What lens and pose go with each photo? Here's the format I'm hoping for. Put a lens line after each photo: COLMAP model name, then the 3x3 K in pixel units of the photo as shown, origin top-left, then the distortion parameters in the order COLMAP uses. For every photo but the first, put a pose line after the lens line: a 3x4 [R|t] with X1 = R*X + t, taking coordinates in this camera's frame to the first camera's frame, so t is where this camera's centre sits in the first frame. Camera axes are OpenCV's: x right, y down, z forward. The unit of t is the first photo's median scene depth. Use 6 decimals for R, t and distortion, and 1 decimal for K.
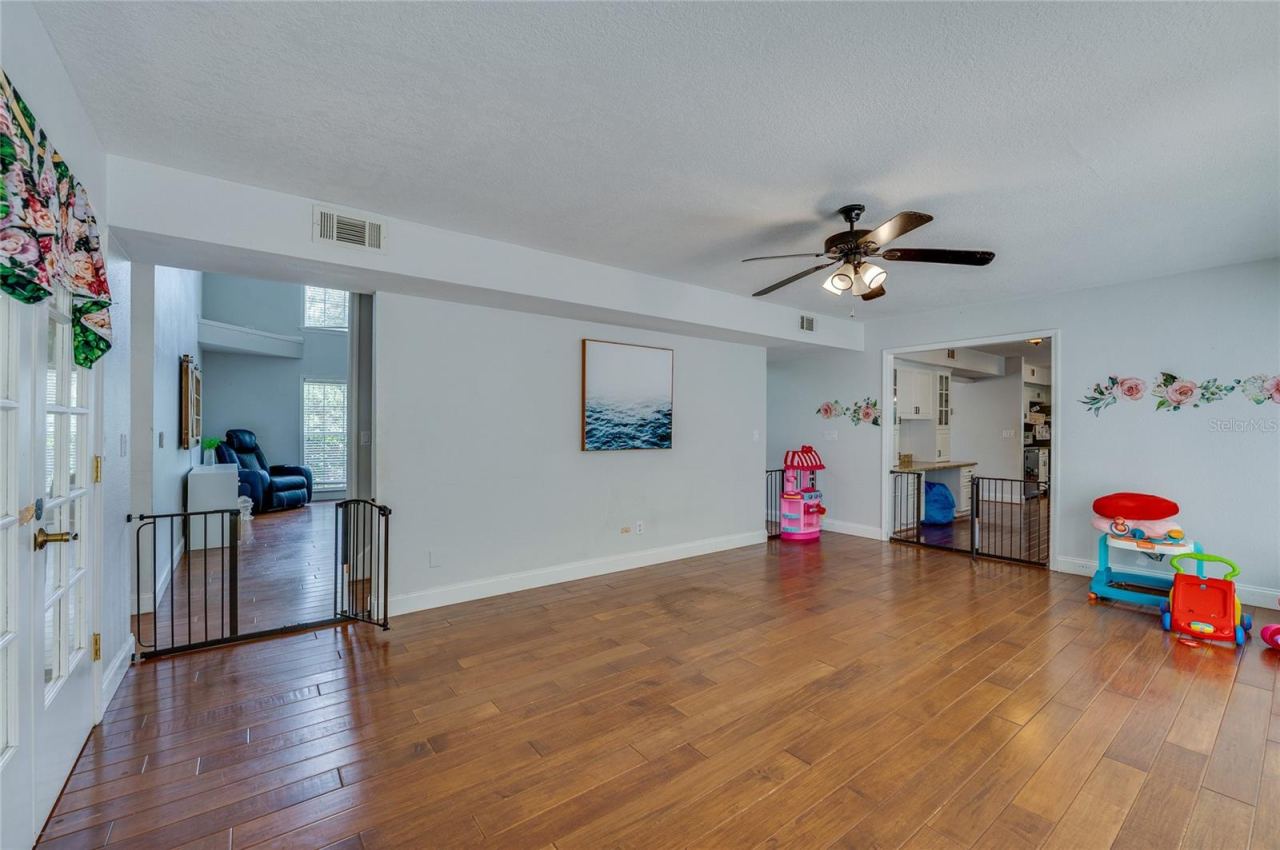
lens RADIAL K [[513.8, 0, 630.6], [0, 513.8, 424.6], [0, 0, 1]] dist [-0.019404, 0.000894]
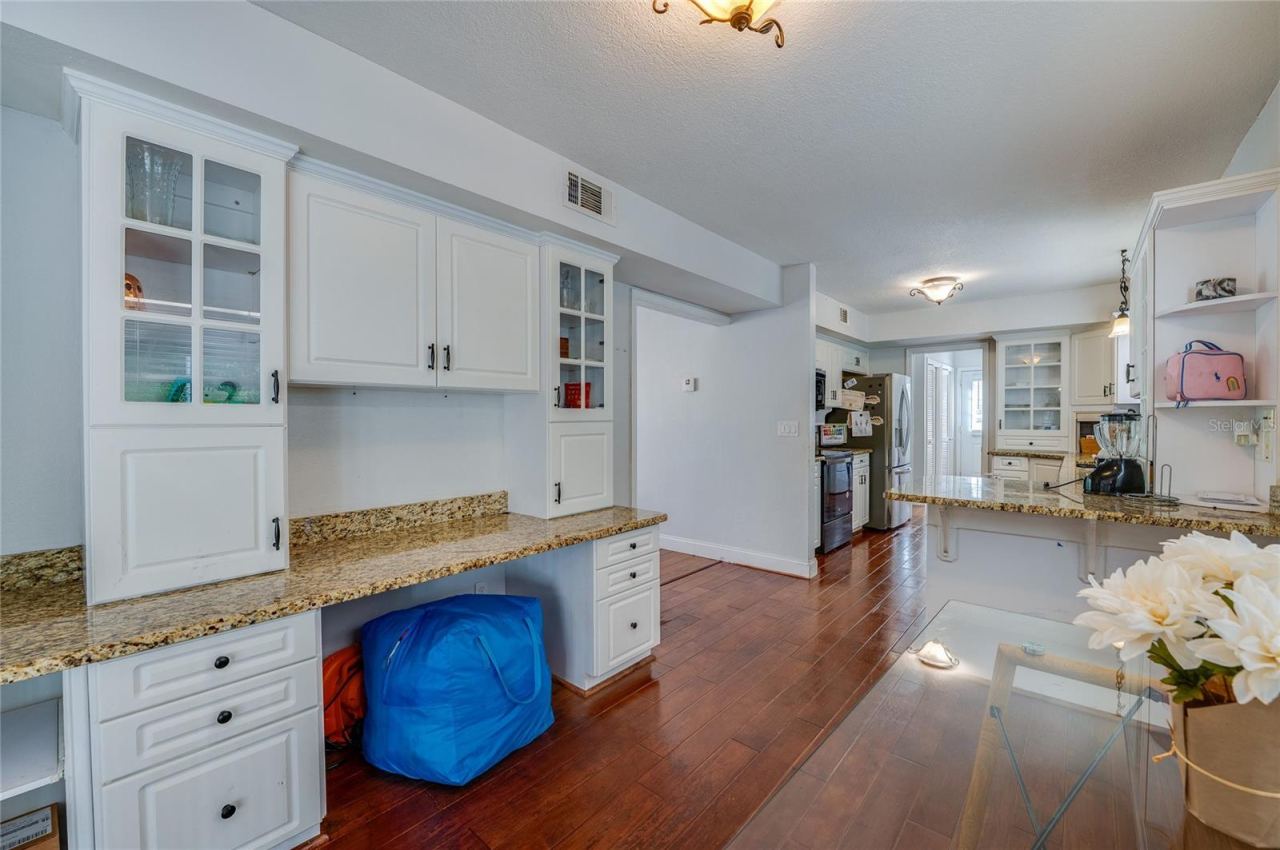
lens RADIAL K [[513.8, 0, 643.4], [0, 513.8, 422.4], [0, 0, 1]] dist [-0.019404, 0.000894]
pose [[0.971347, -0.010241, 0.237446, 0.461088], [0.007770, 0.999906, 0.011340, 0.005622], [-0.237540, -0.009170, 0.971335, 0.525553]]
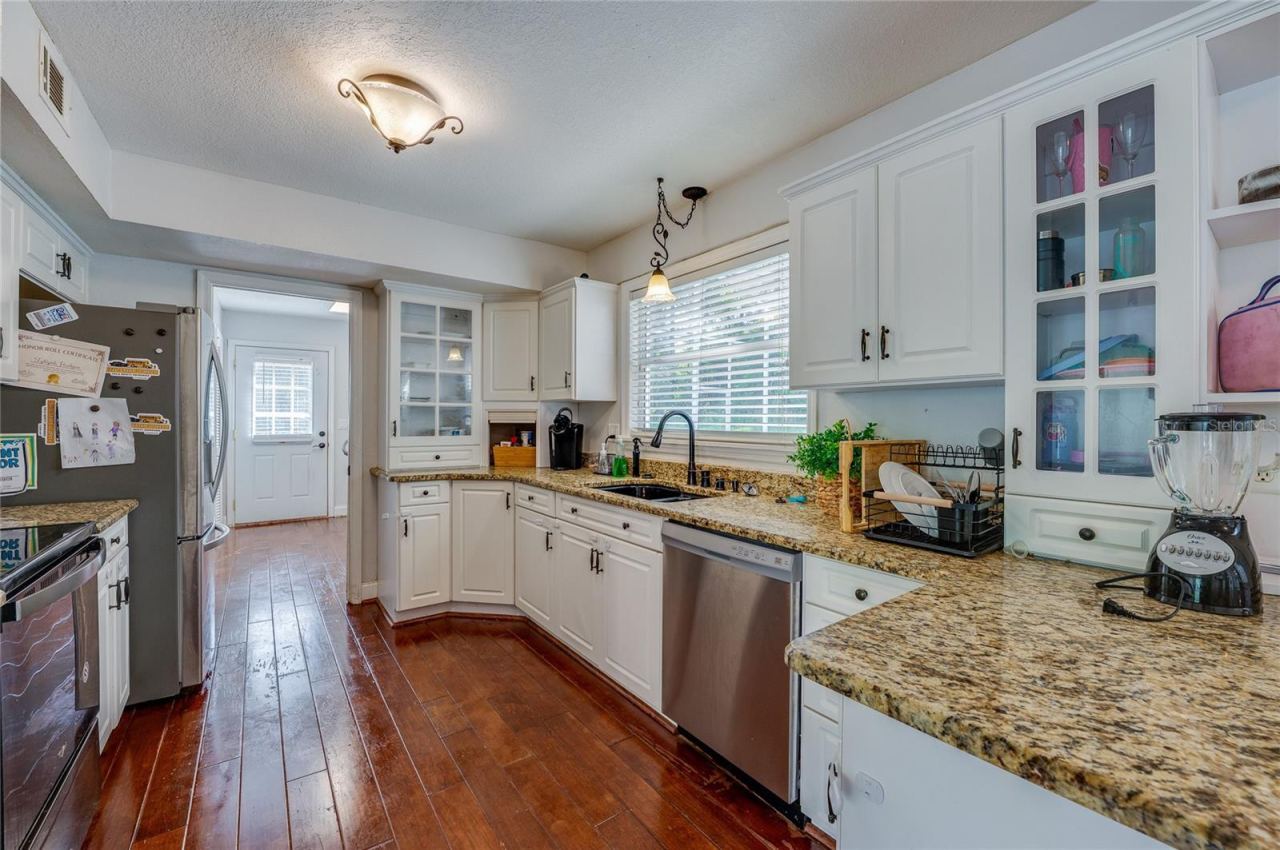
lens RADIAL K [[513.8, 0, 652.3], [0, 513.8, 417.7], [0, 0, 1]] dist [-0.019404, 0.000894]
pose [[-0.020466, -0.005433, 0.999776, 0.637358], [-0.007260, 0.999960, 0.005286, 0.007020], [-0.999764, -0.007150, -0.020504, 0.821951]]
